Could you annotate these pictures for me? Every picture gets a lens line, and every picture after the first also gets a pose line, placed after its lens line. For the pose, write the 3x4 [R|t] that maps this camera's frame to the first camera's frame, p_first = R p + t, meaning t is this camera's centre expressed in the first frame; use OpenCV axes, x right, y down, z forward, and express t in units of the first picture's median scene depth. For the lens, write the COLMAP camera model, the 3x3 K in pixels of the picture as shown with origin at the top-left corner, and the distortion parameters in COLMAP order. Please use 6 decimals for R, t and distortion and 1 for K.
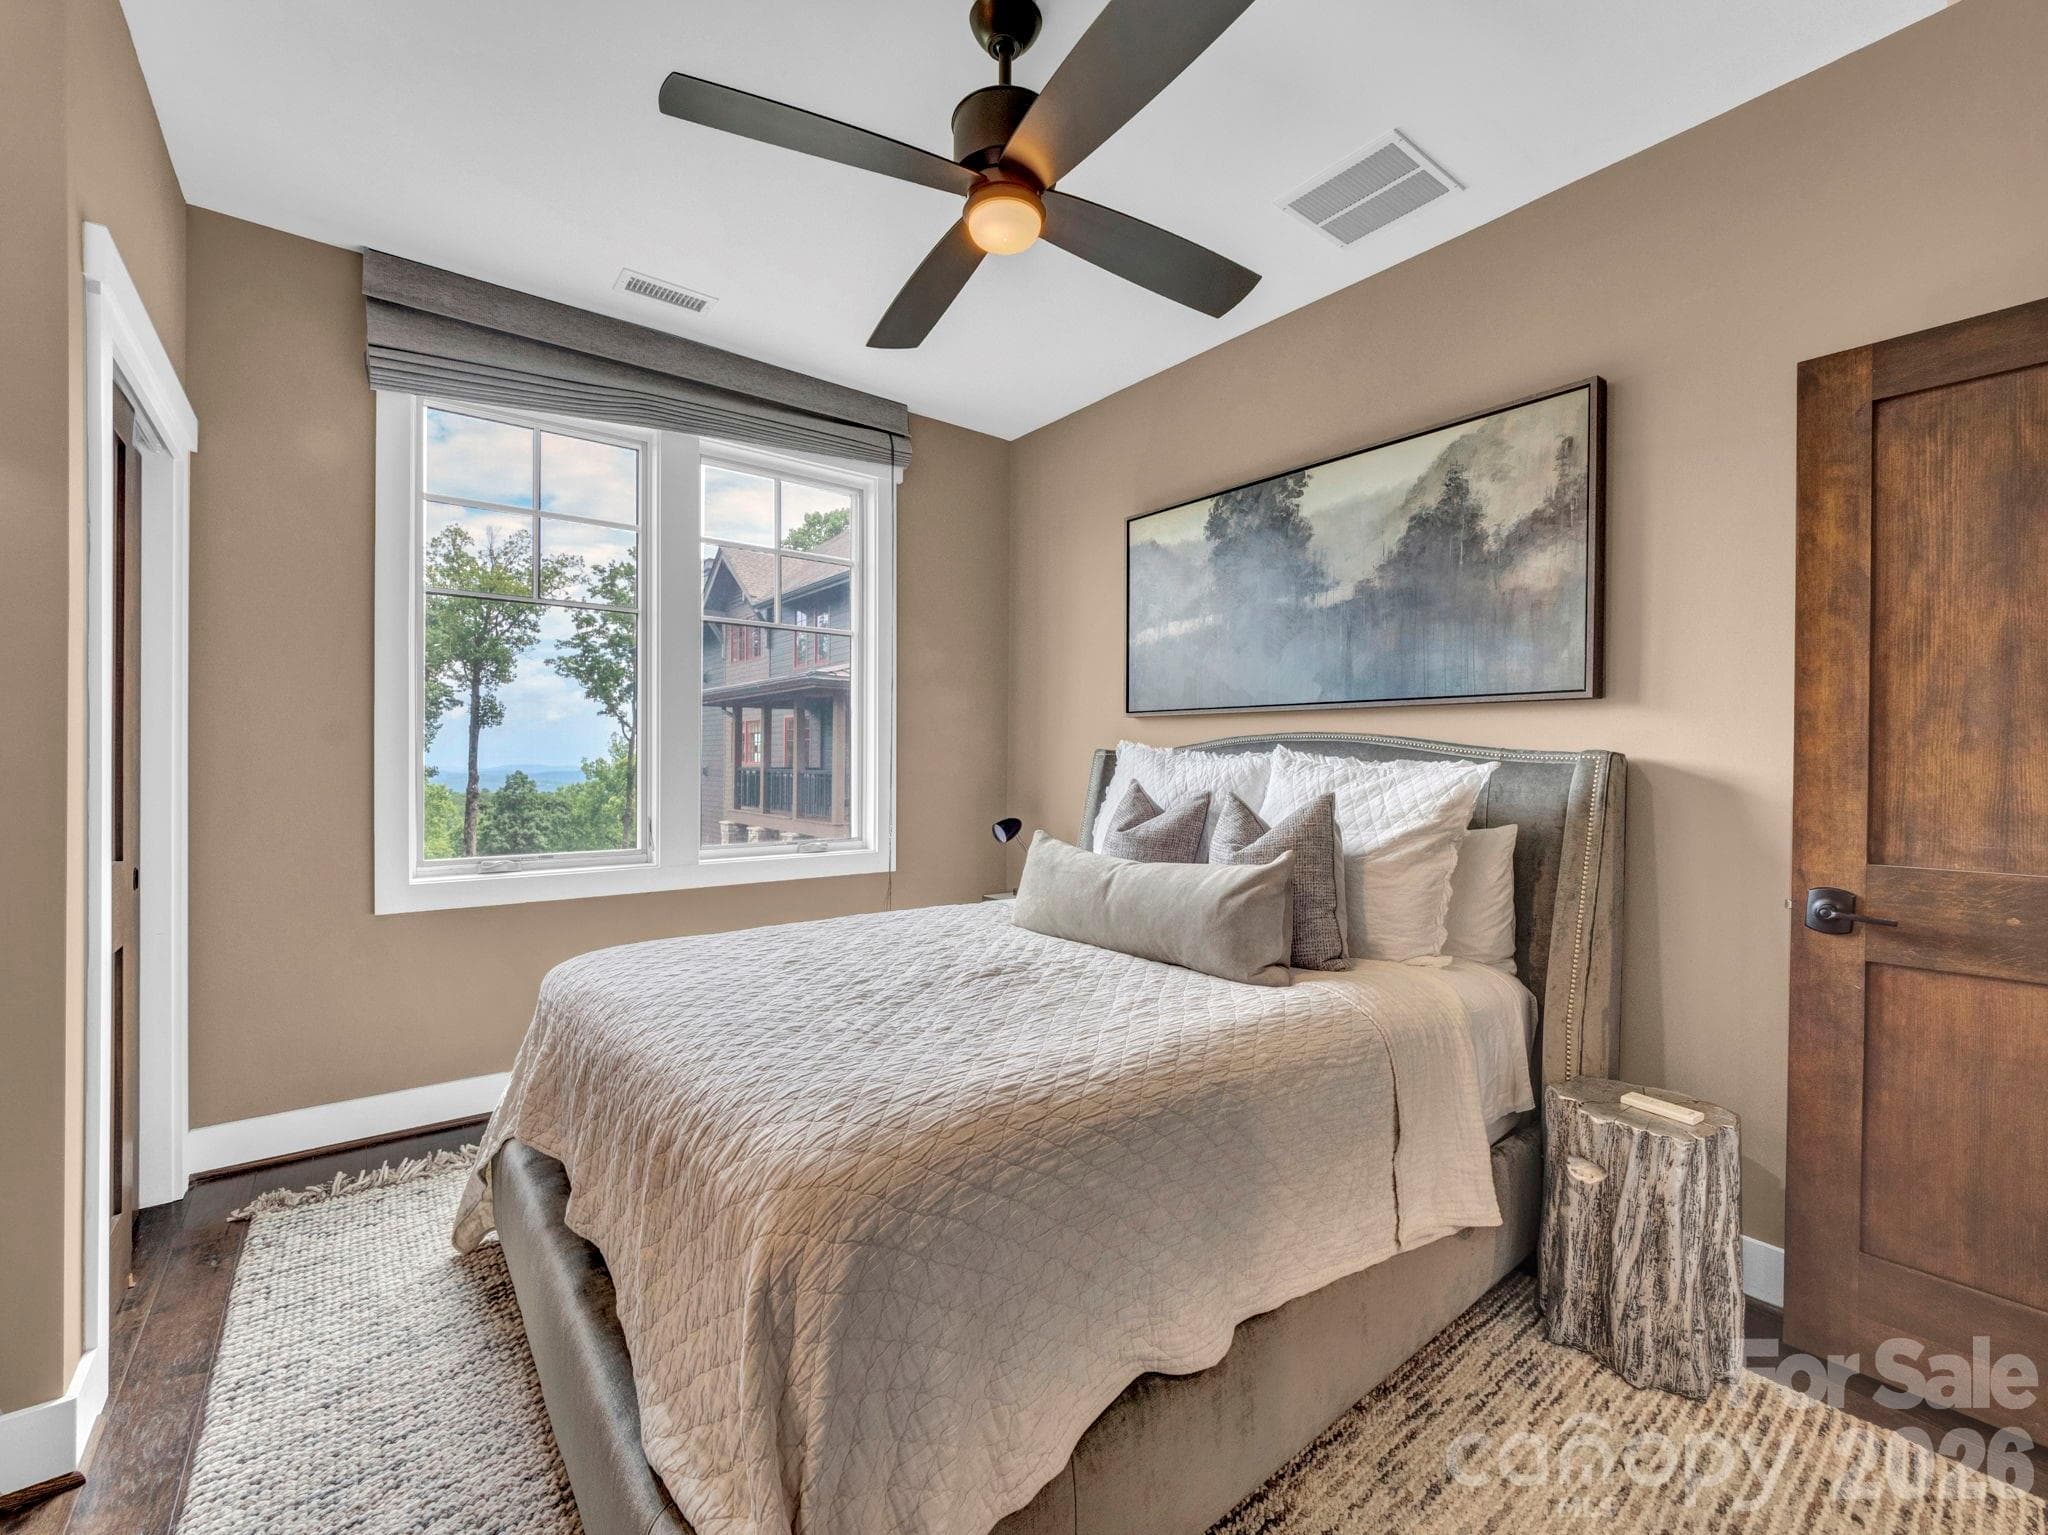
lens RADIAL K [[865.8, 0, 1026.4], [0, 865.8, 762.1], [0, 0, 1]] dist [-0.004856, -0.000337]
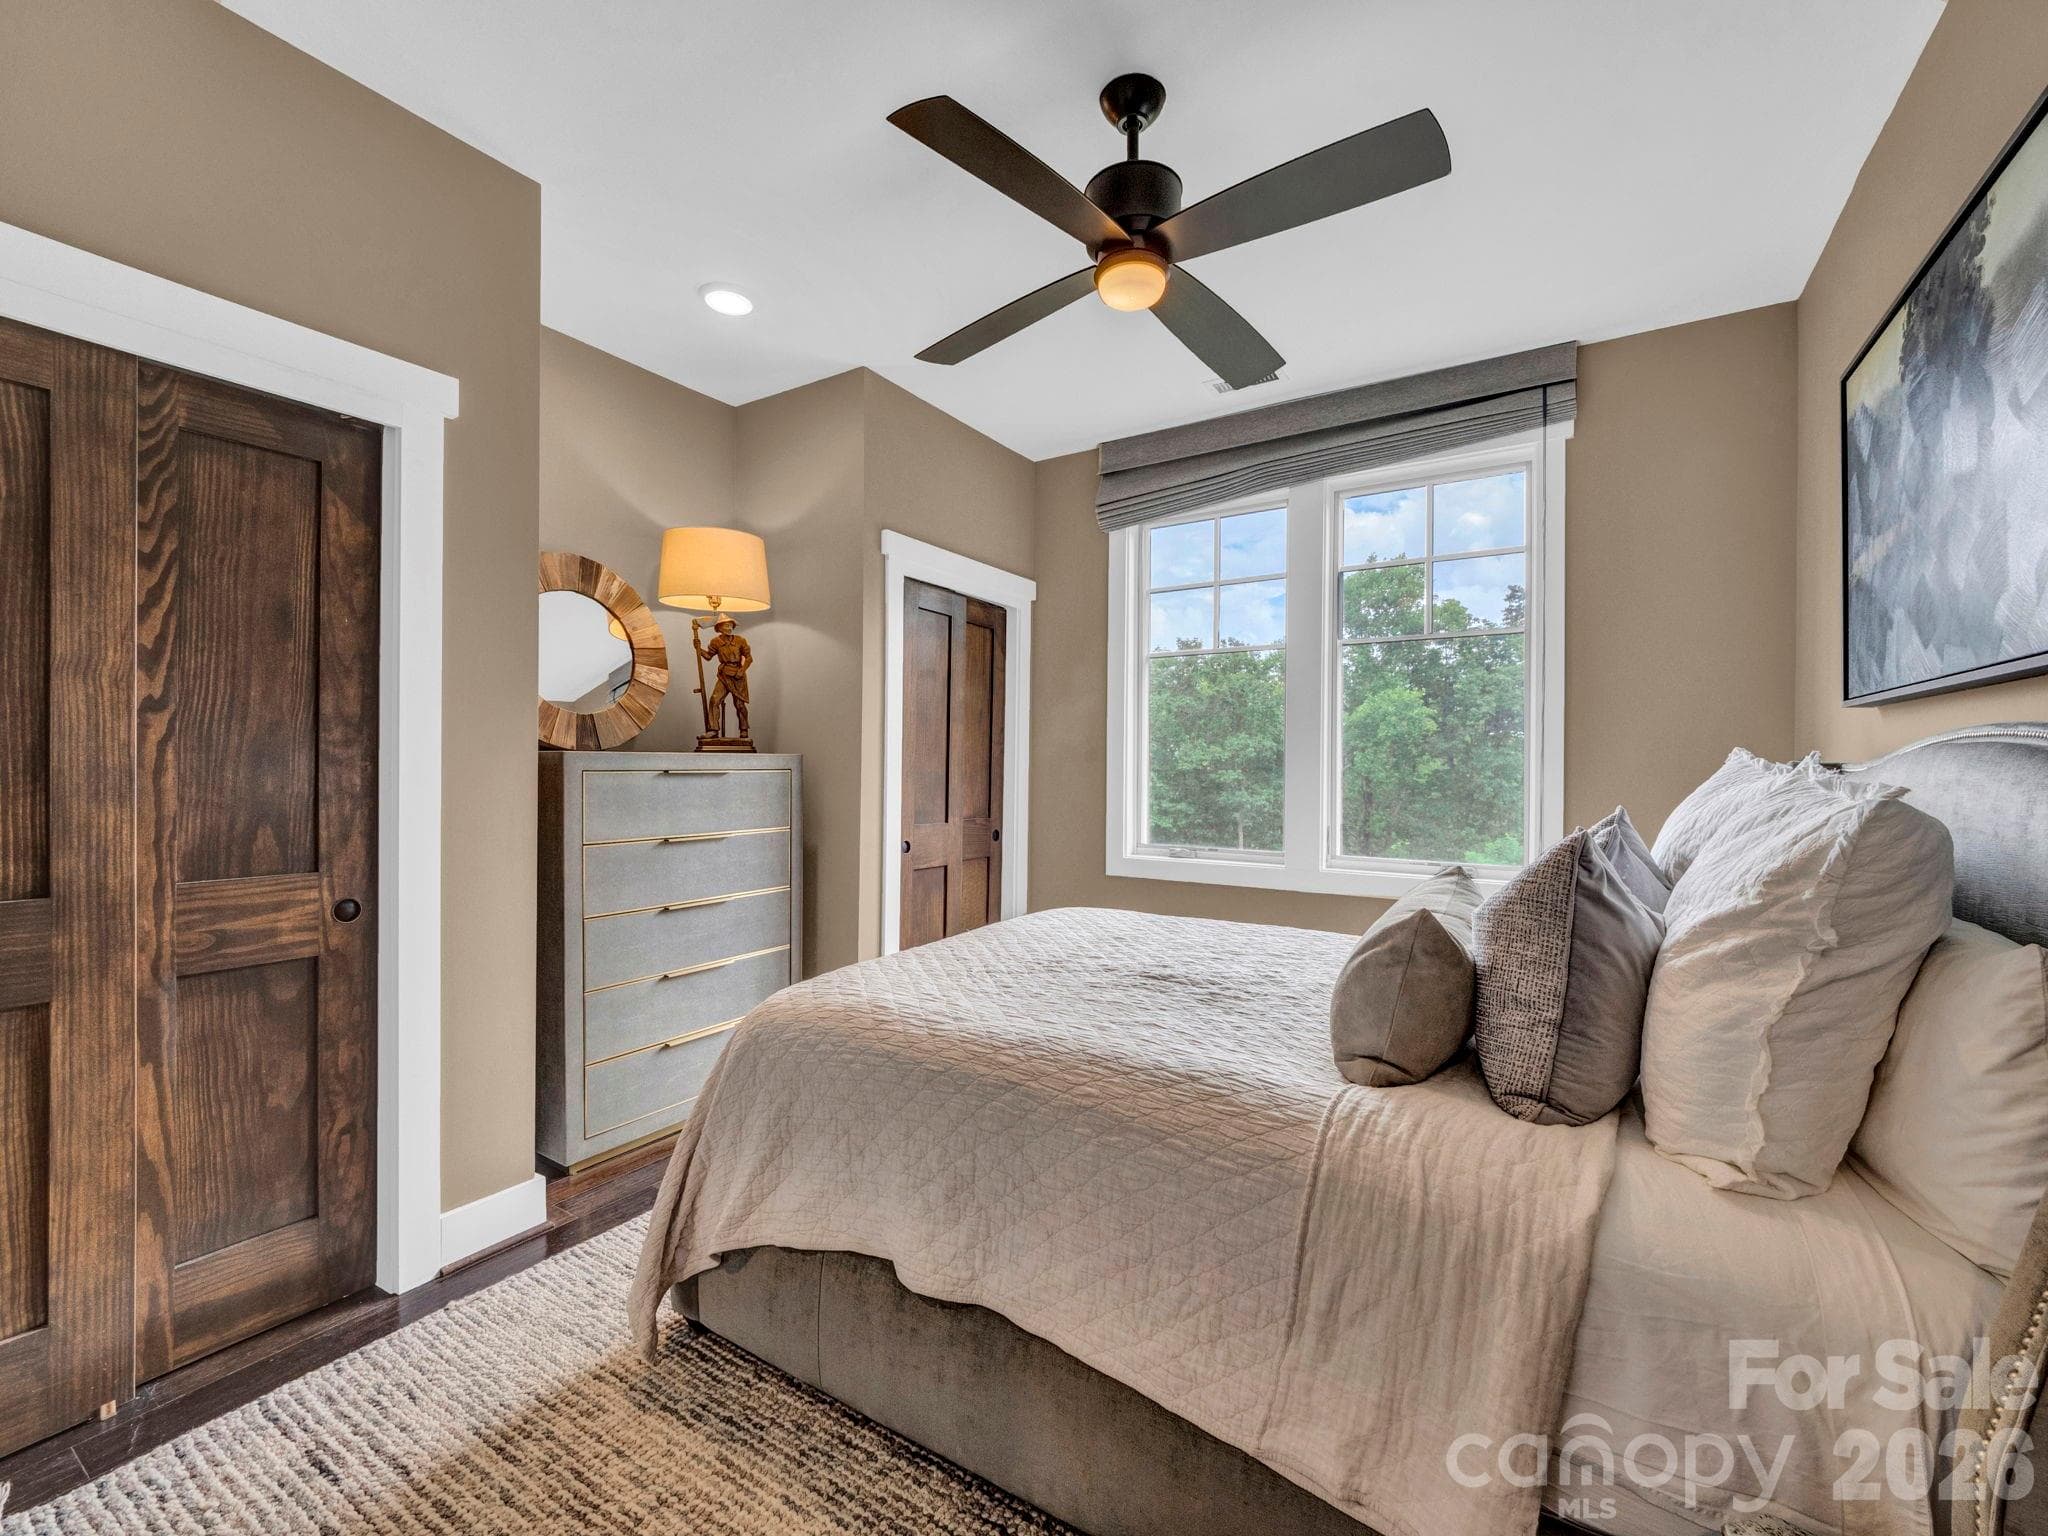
lens RADIAL K [[865.8, 0, 1020.7], [0, 865.8, 768.9], [0, 0, 1]] dist [-0.004856, -0.000337]
pose [[0.330939, -0.001037, -0.943652, 0.779204], [-0.009958, 0.999940, -0.004591, -0.002617], [0.943600, 0.010916, 0.330908, 0.422107]]
